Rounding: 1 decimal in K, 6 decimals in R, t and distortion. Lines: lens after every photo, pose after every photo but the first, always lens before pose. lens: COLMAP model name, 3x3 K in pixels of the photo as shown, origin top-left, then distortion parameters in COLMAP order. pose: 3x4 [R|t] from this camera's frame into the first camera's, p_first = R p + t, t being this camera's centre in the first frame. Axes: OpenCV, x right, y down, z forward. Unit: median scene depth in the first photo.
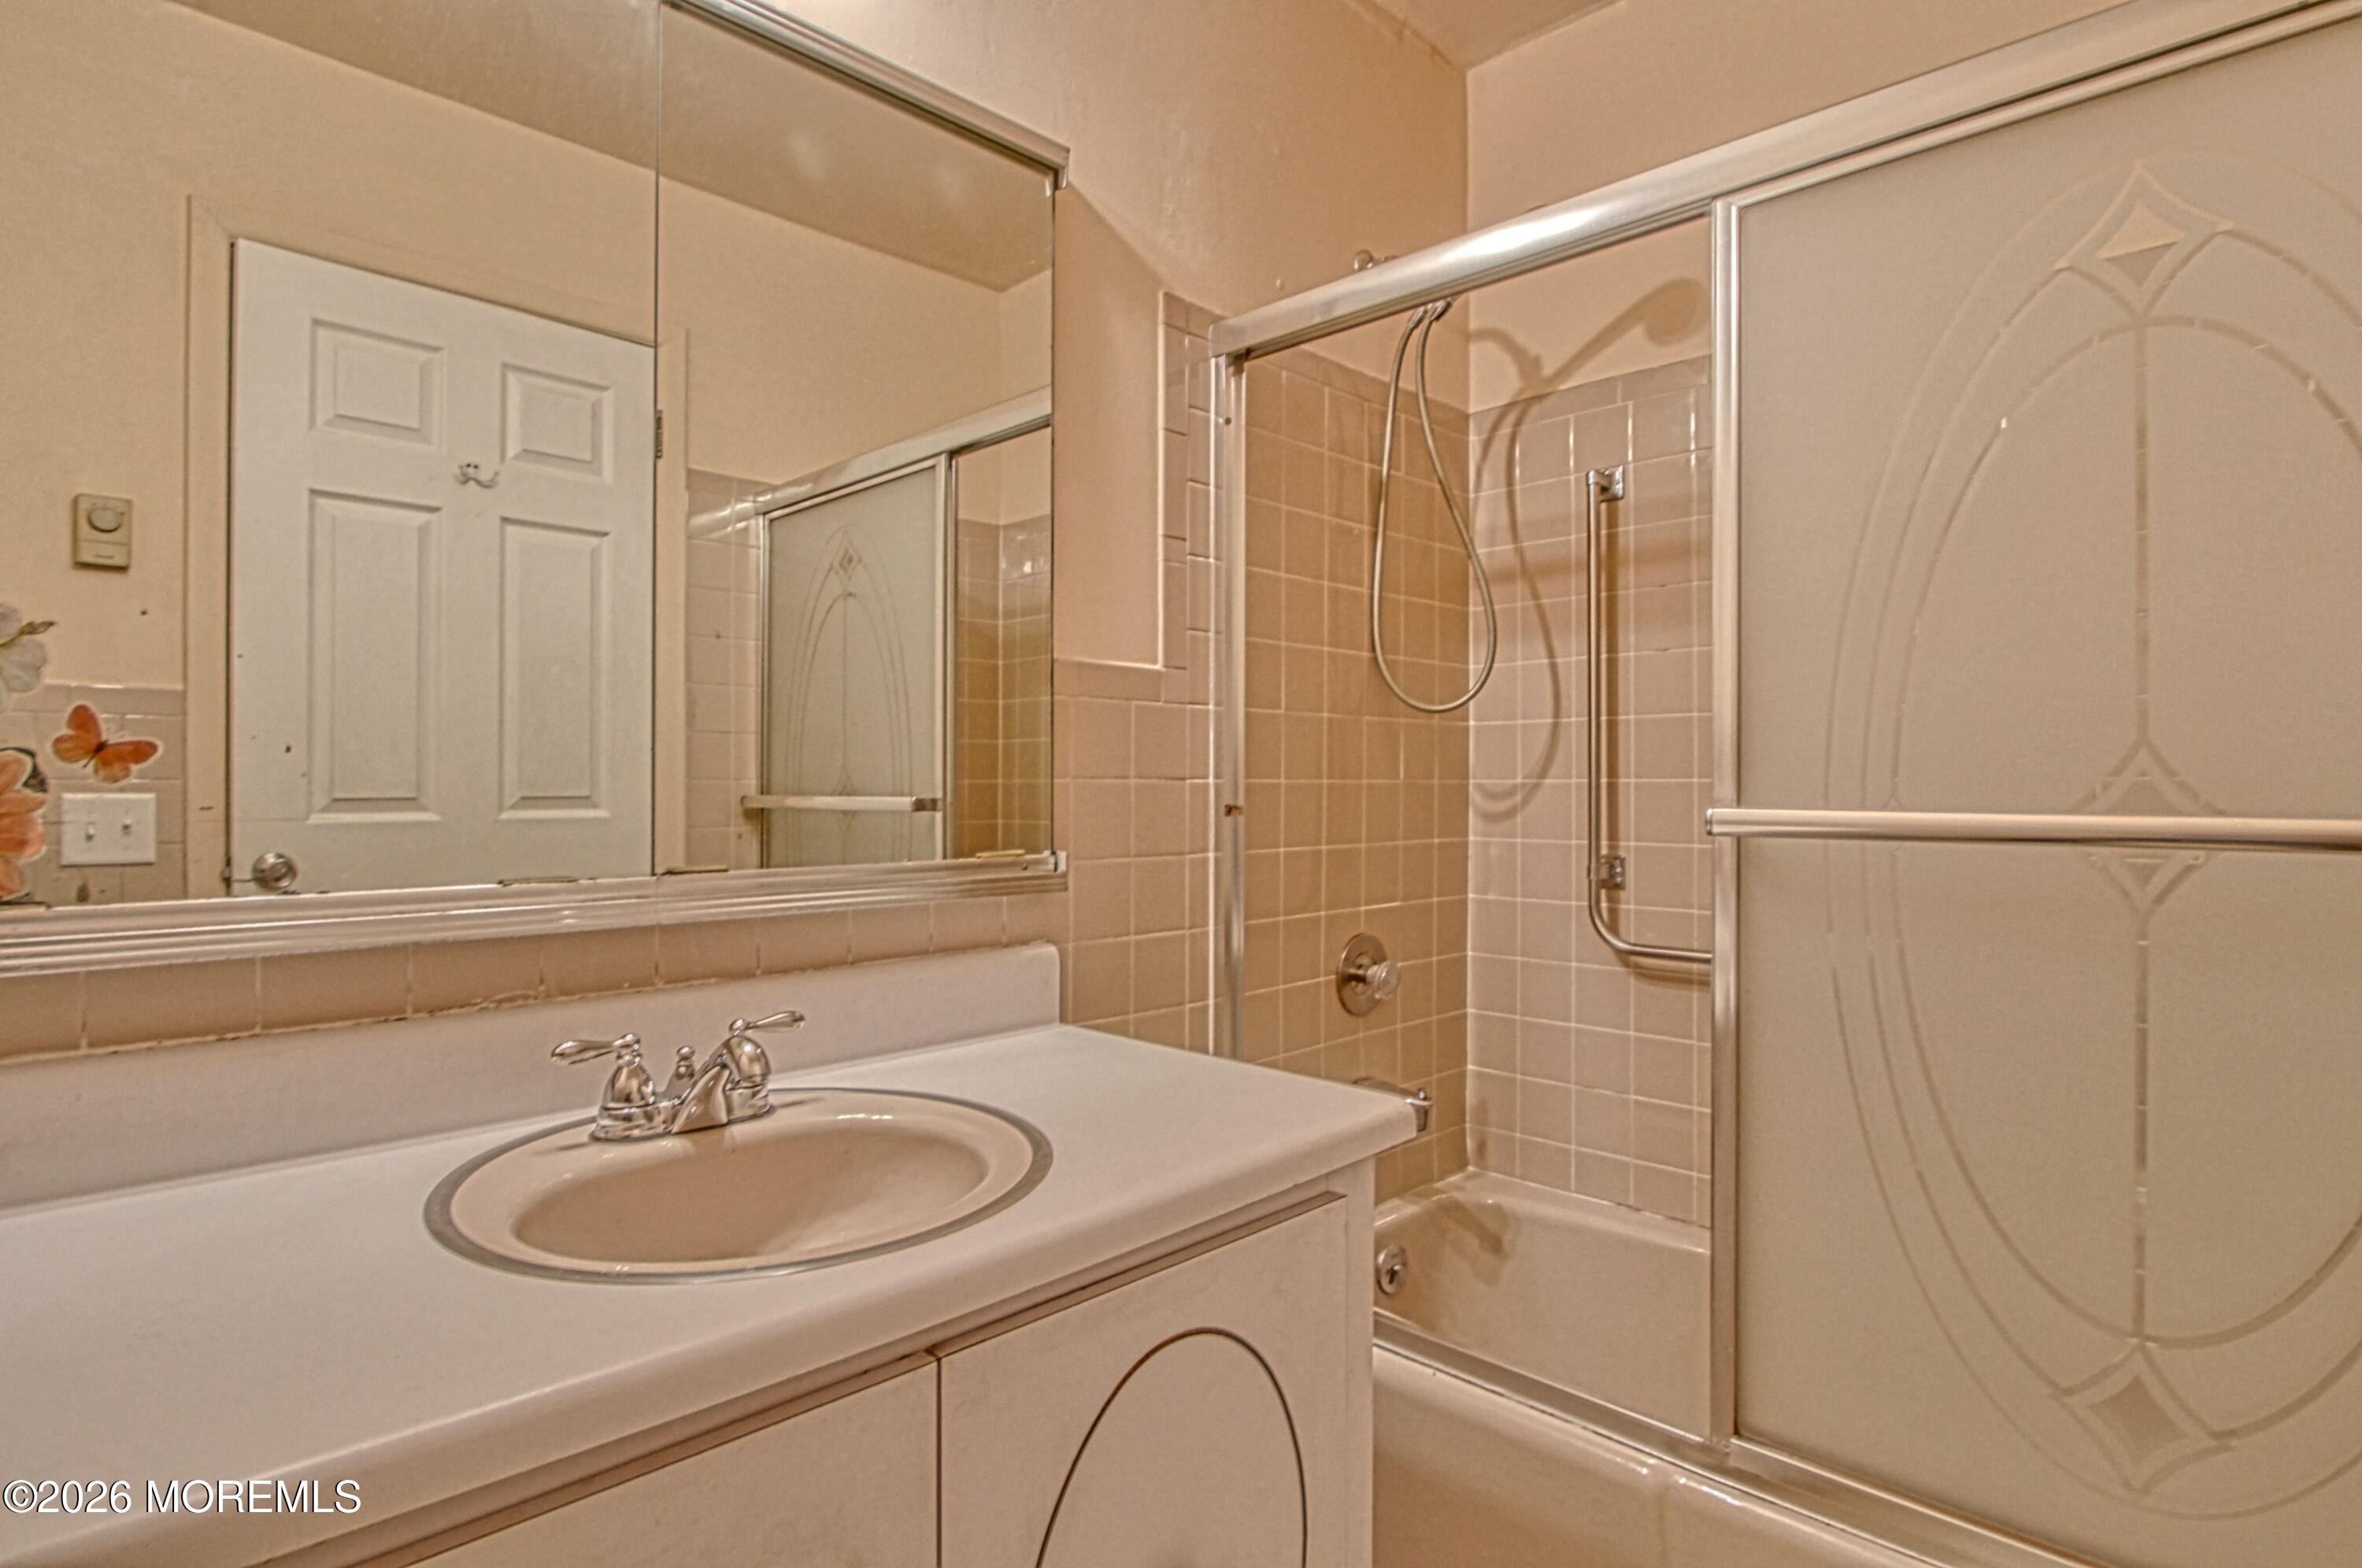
lens RADIAL K [[1204.7, 0, 1184.3], [0, 1204.7, 775.8], [0, 0, 1]] dist [-0.007725, -0.001385]
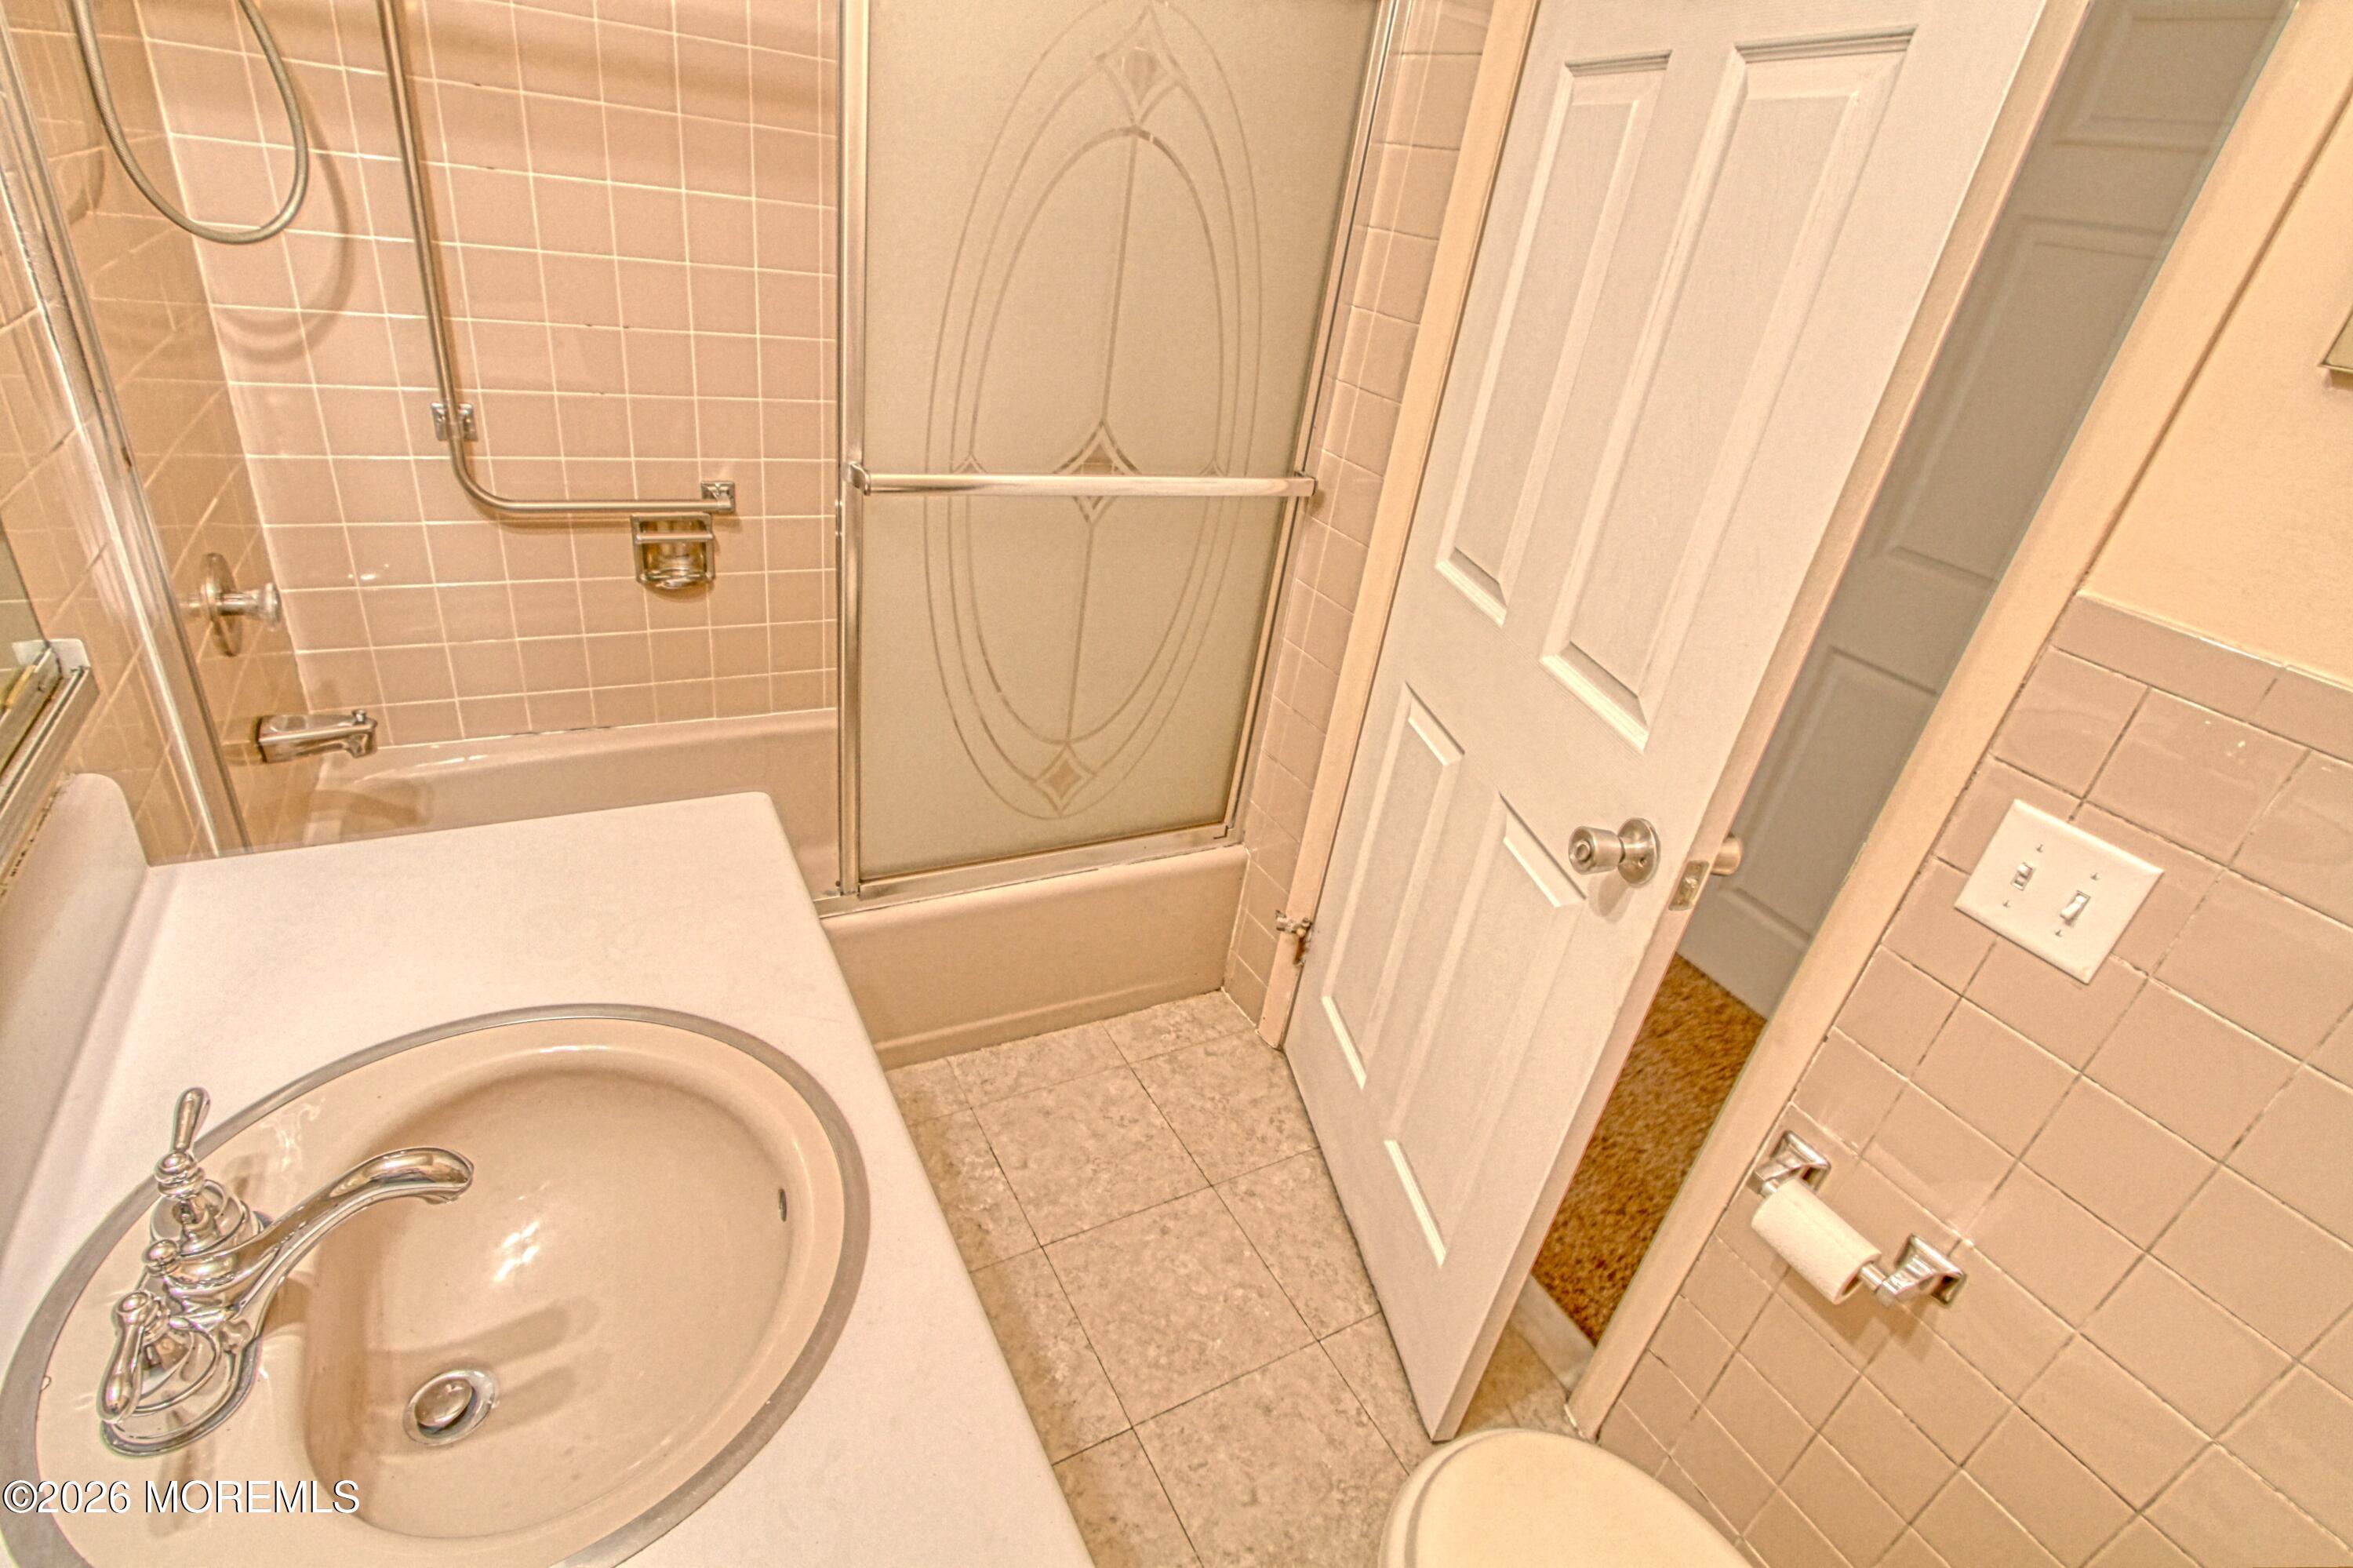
lens RADIAL K [[1101.9, 0, 1170.3], [0, 1101.9, 783.9], [0, 0, 1]] dist [-0.009180, 0.000335]
pose [[0.290249, -0.432291, 0.853745, -0.323302], [-0.142100, 0.862790, 0.485181, -0.164966], [-0.946342, -0.262141, 0.188996, 0.233987]]
